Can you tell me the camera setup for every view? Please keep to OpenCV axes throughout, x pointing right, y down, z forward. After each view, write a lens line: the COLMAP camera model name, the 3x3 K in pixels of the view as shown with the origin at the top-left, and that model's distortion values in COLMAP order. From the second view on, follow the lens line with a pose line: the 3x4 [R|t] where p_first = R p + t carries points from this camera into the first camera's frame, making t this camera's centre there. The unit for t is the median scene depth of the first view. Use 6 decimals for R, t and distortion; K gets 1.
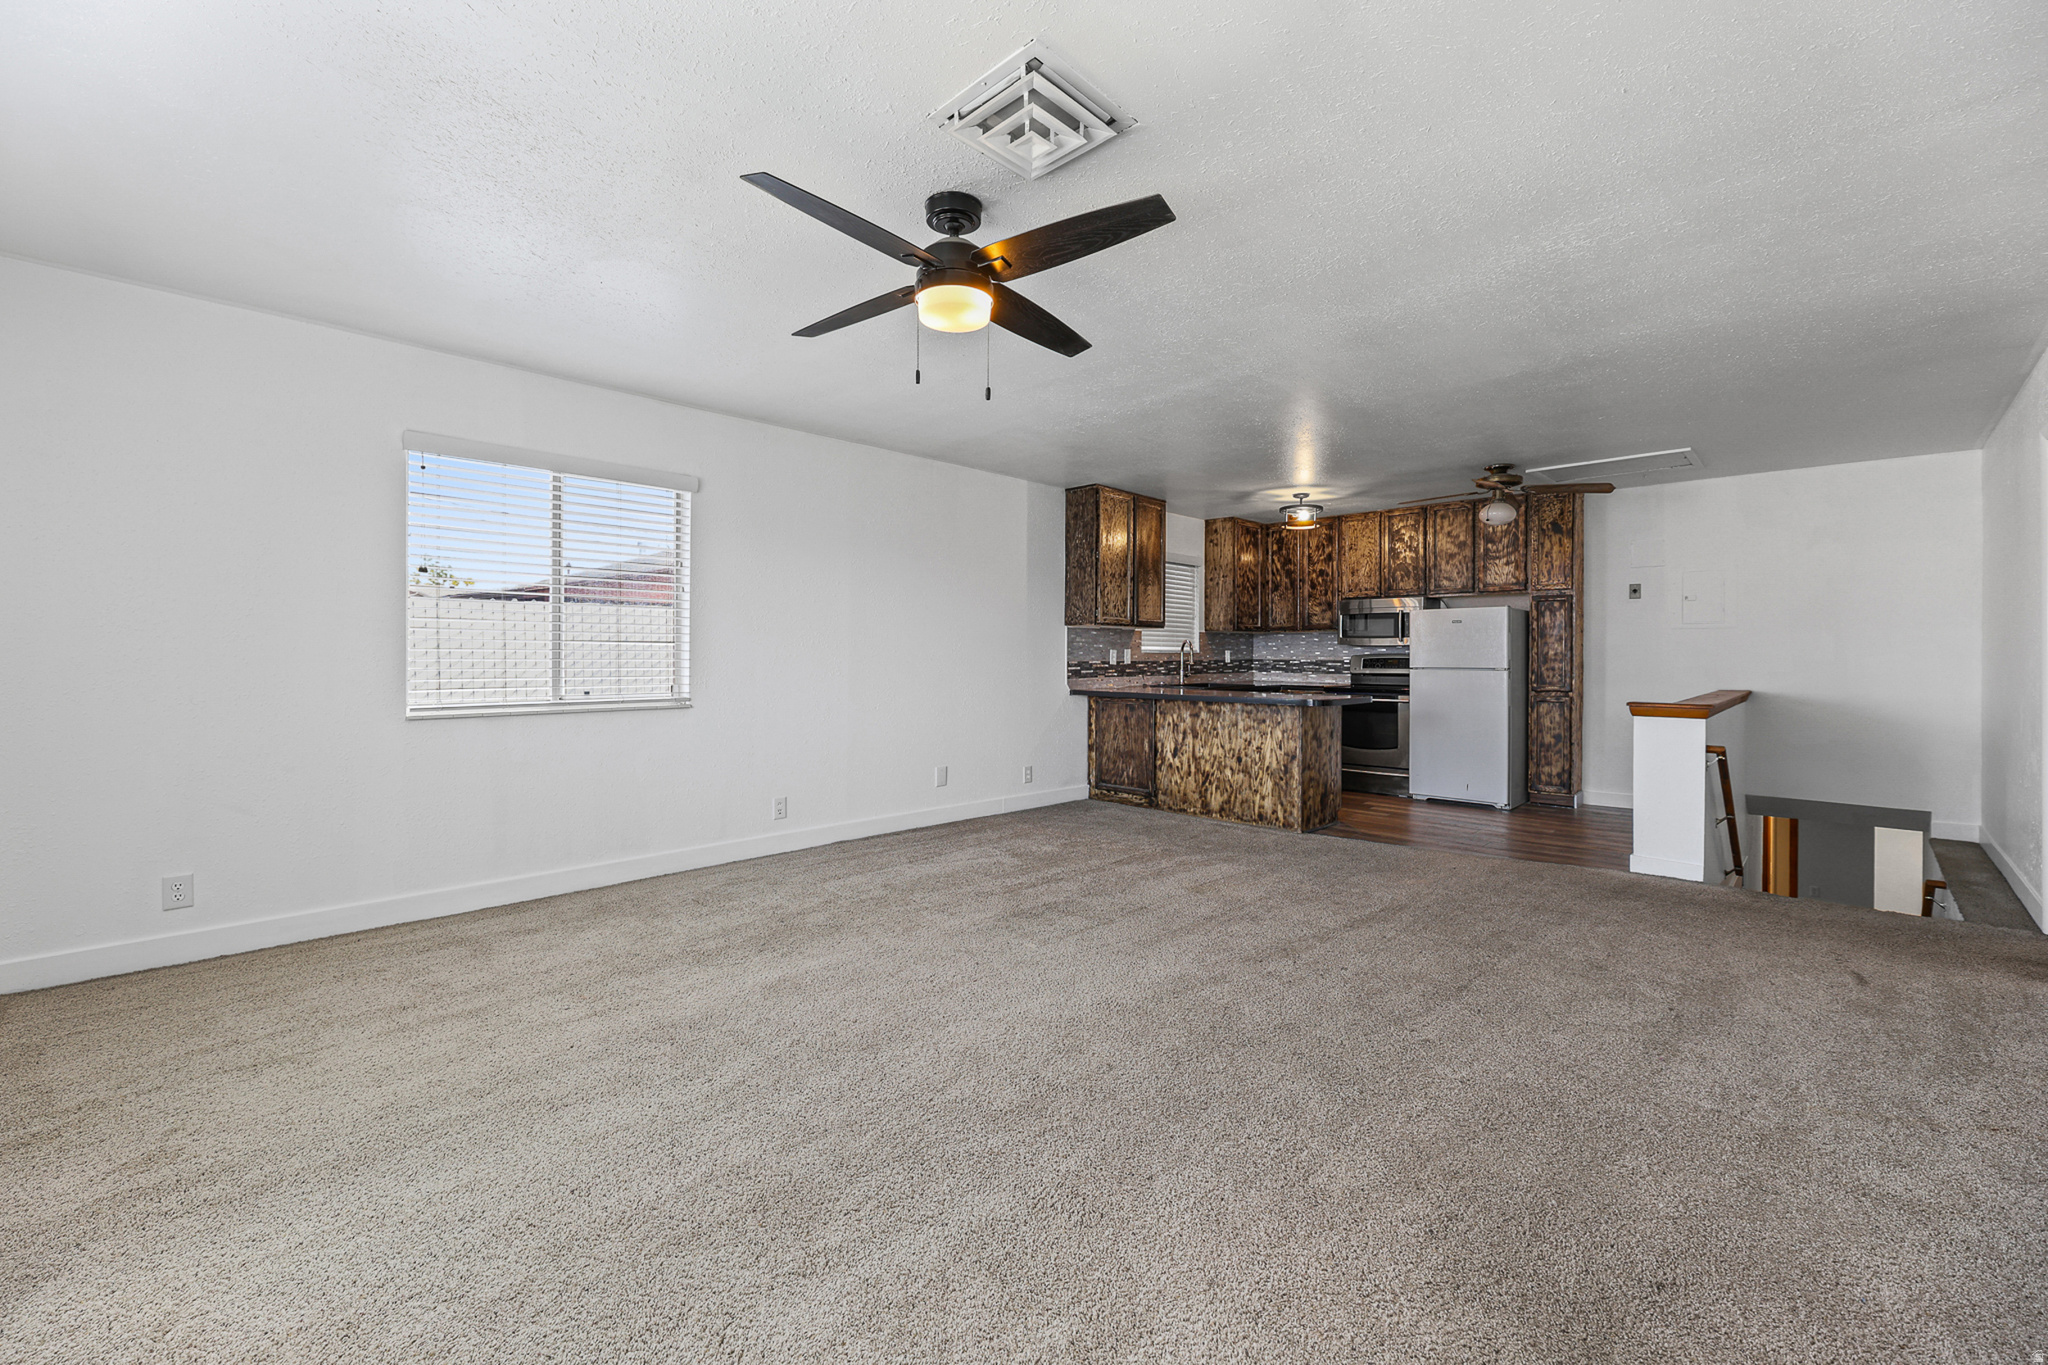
lens RADIAL K [[827.0, 0, 1026.0], [0, 827.0, 675.6], [0, 0, 1]] dist [-0.002205, -0.002370]
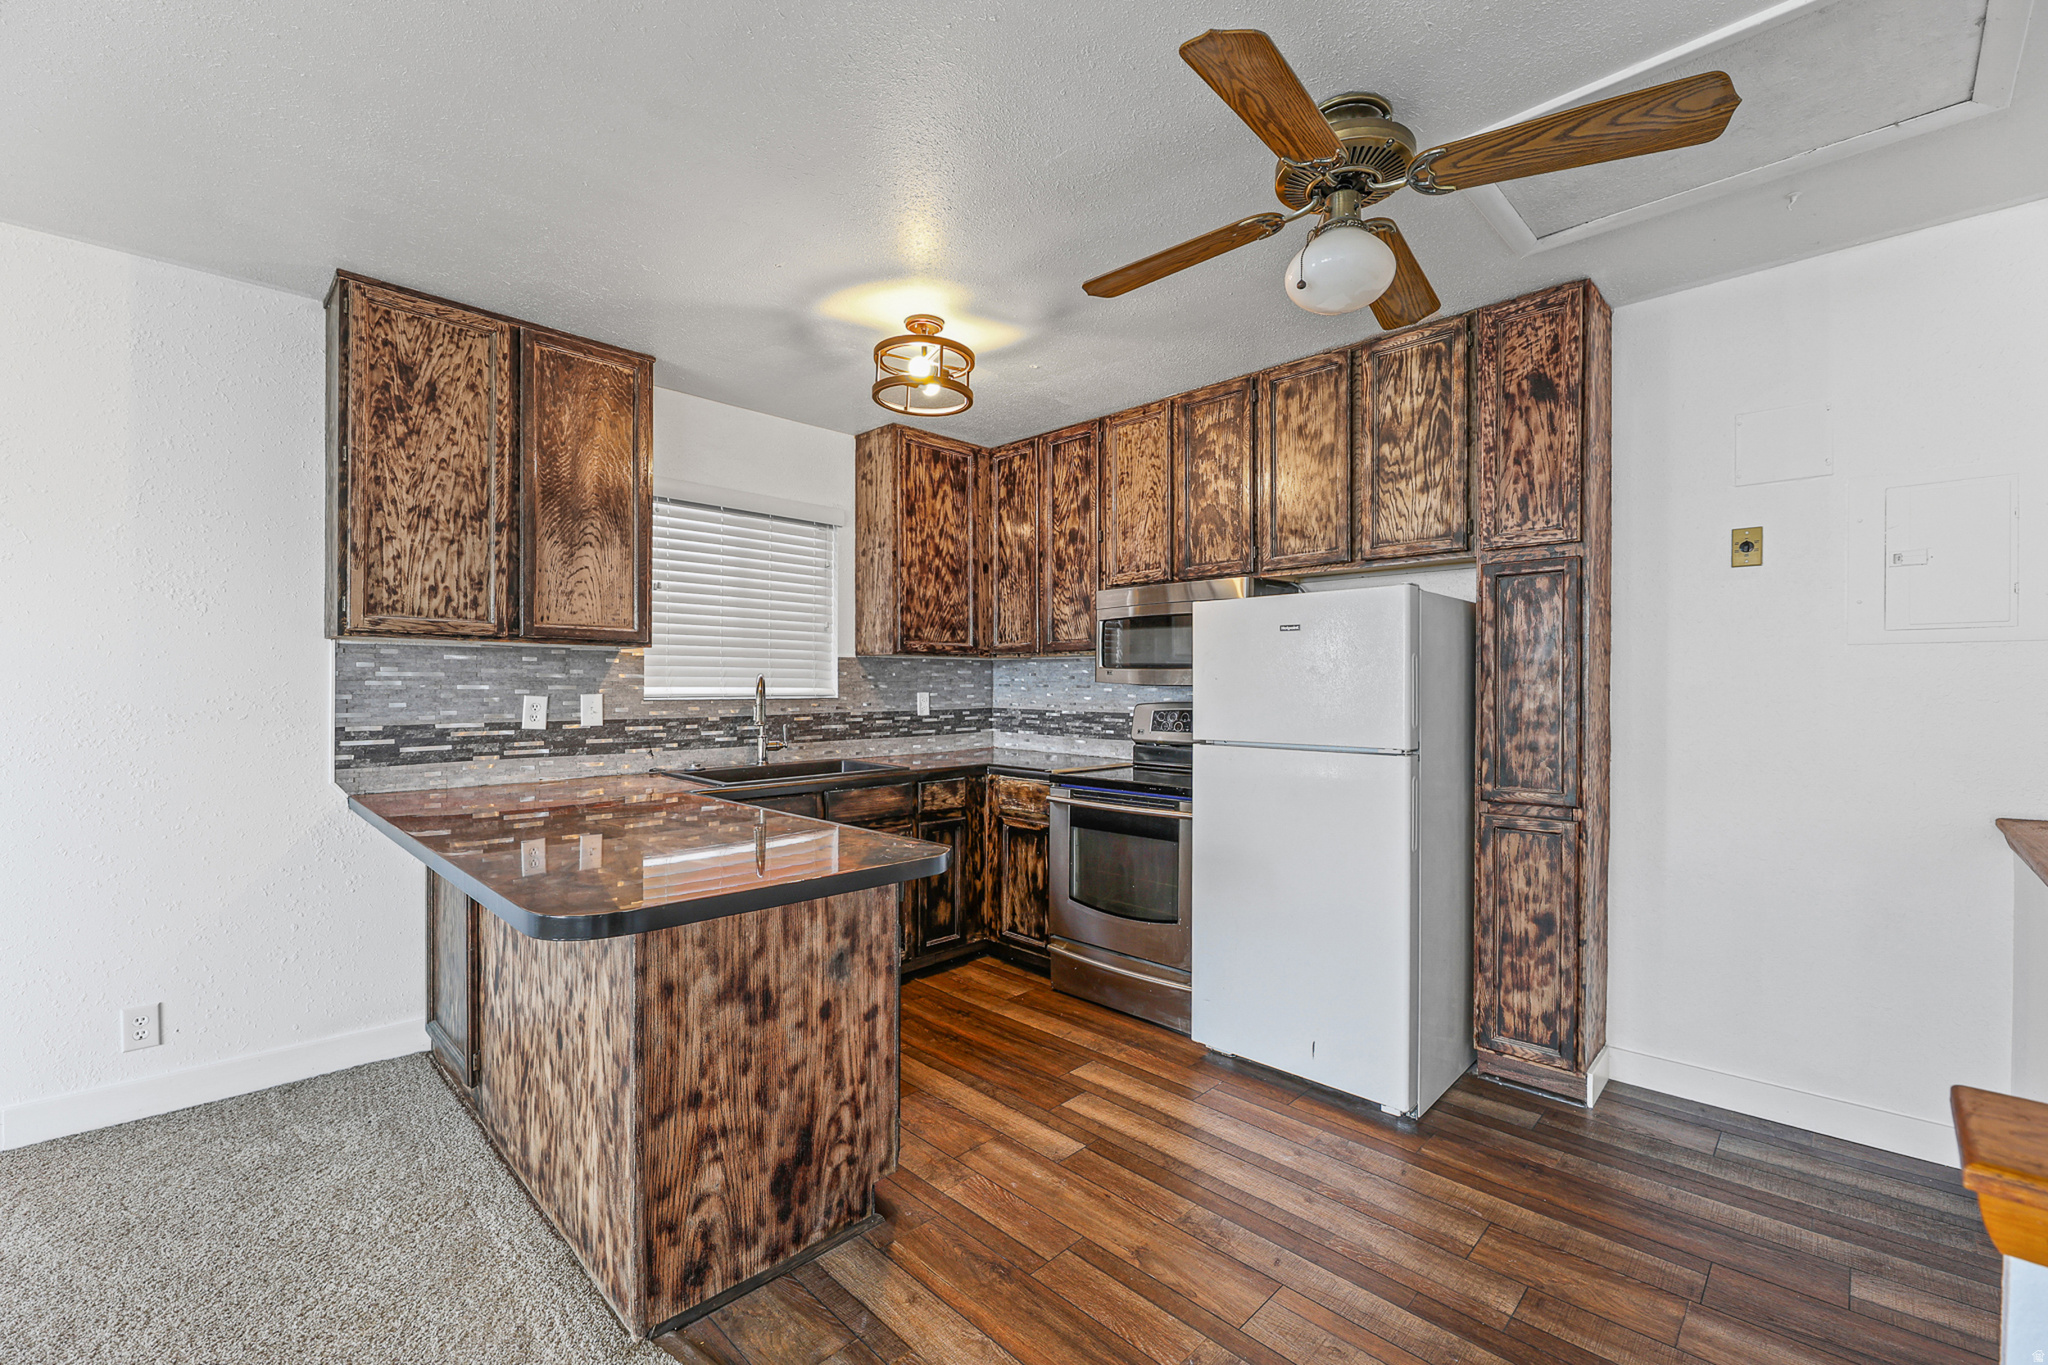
lens RADIAL K [[848.4, 0, 1020.0], [0, 848.4, 707.3], [0, 0, 1]] dist [-0.001117, -0.000452]
pose [[0.999982, 0.000205, -0.006050, 0.370282], [-0.000200, 1.000000, 0.000860, -0.025748], [0.006050, -0.000858, 0.999981, 0.555918]]
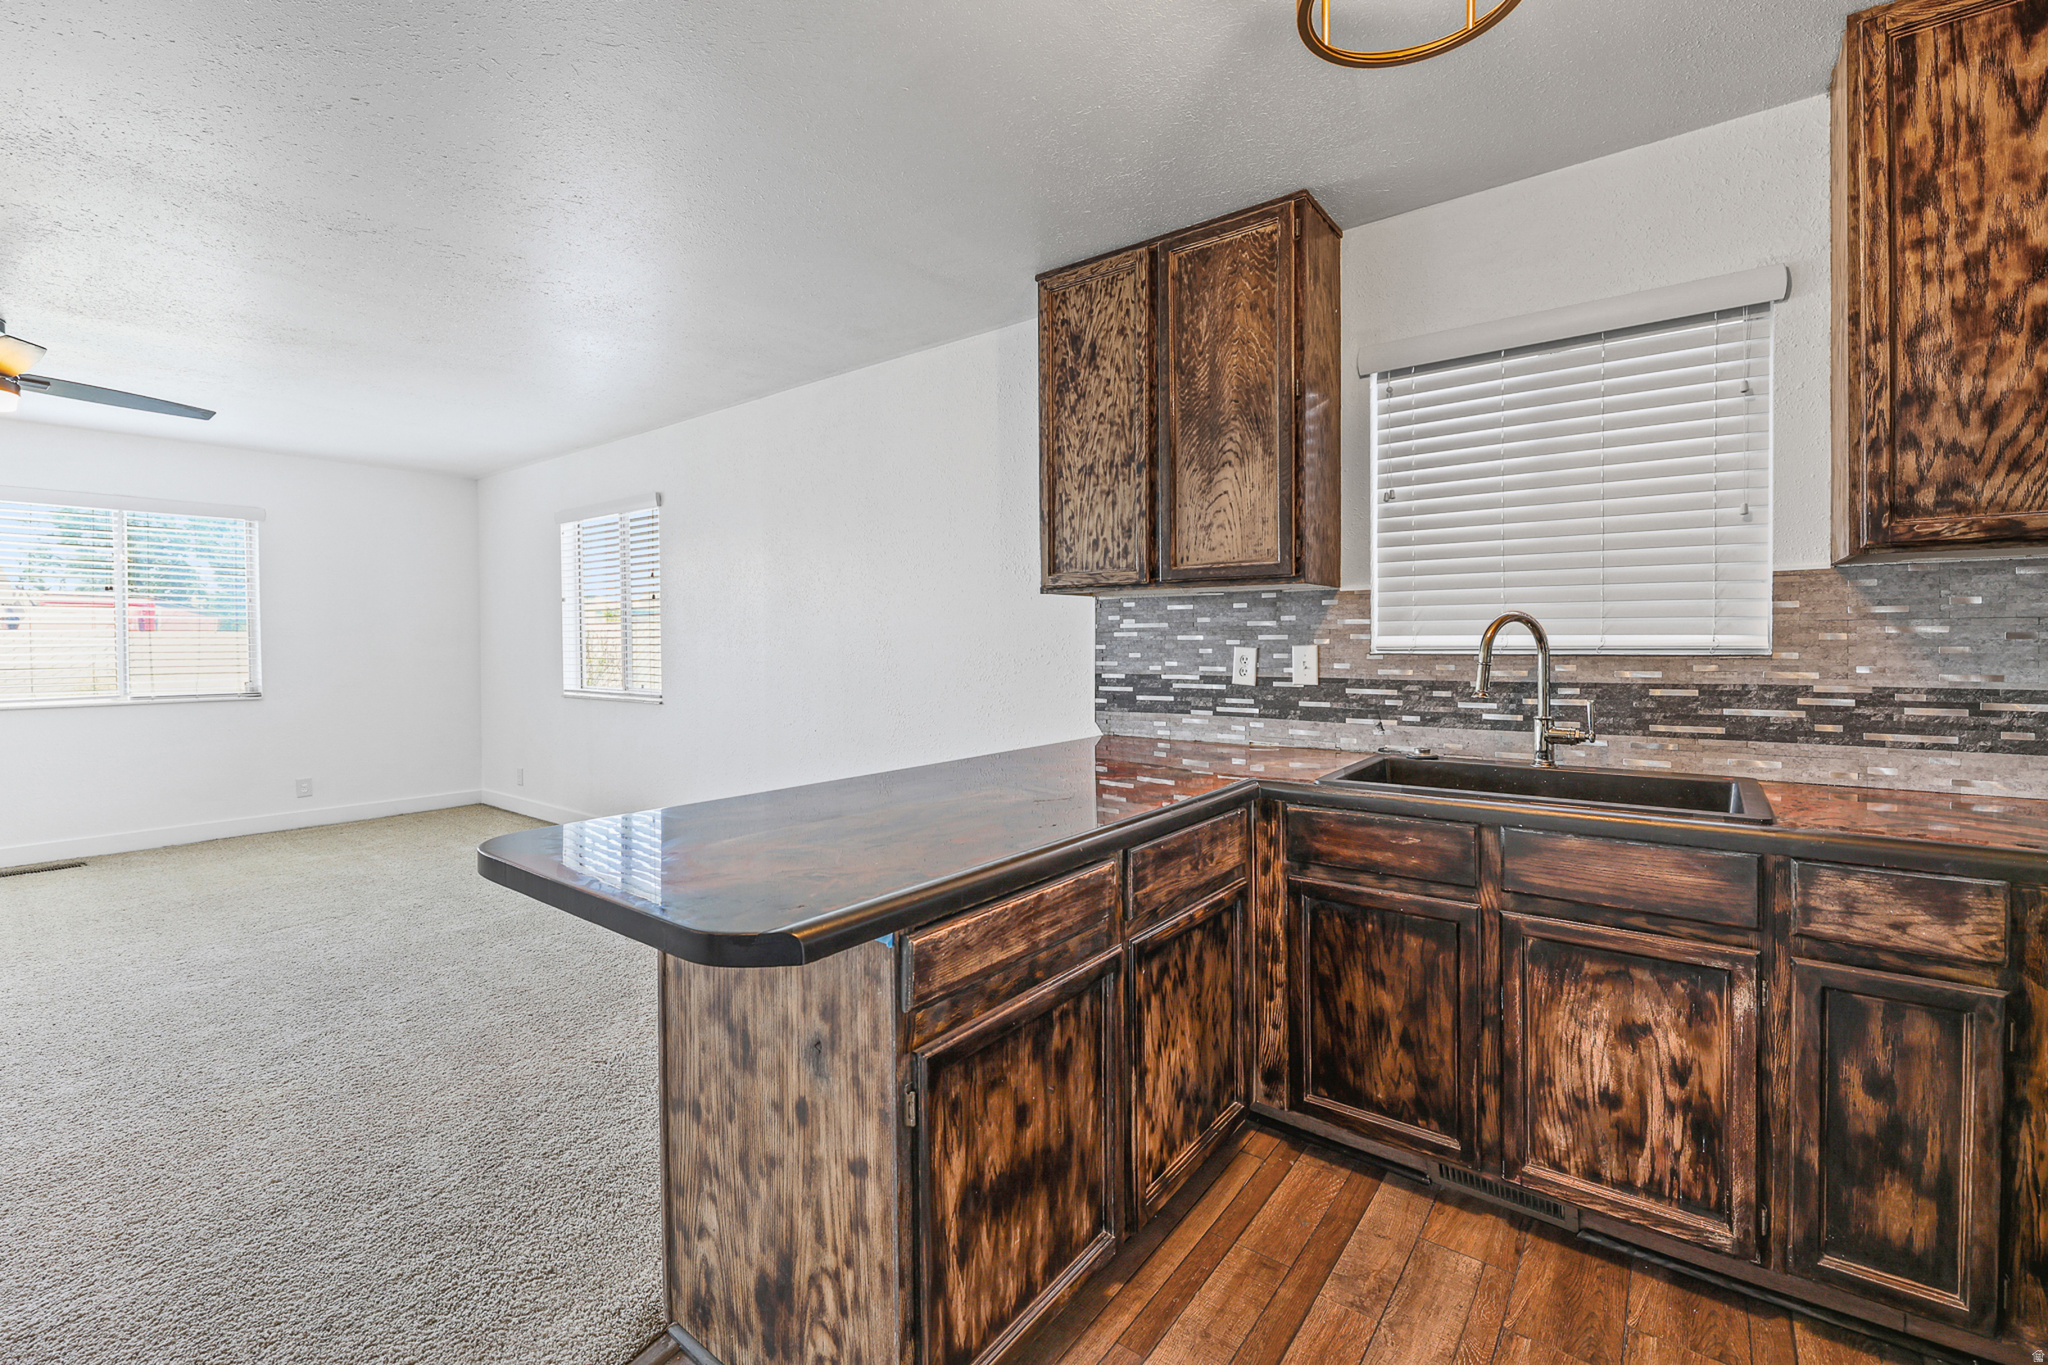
lens RADIAL K [[864.8, 0, 1029.1], [0, 864.8, 659.3], [0, 0, 1]] dist [-0.001224, -0.003302]
pose [[0.121235, 0.018226, -0.992457, 0.500182], [-0.017296, 0.999718, 0.016247, -0.030536], [0.992473, 0.015196, 0.121516, 0.859241]]
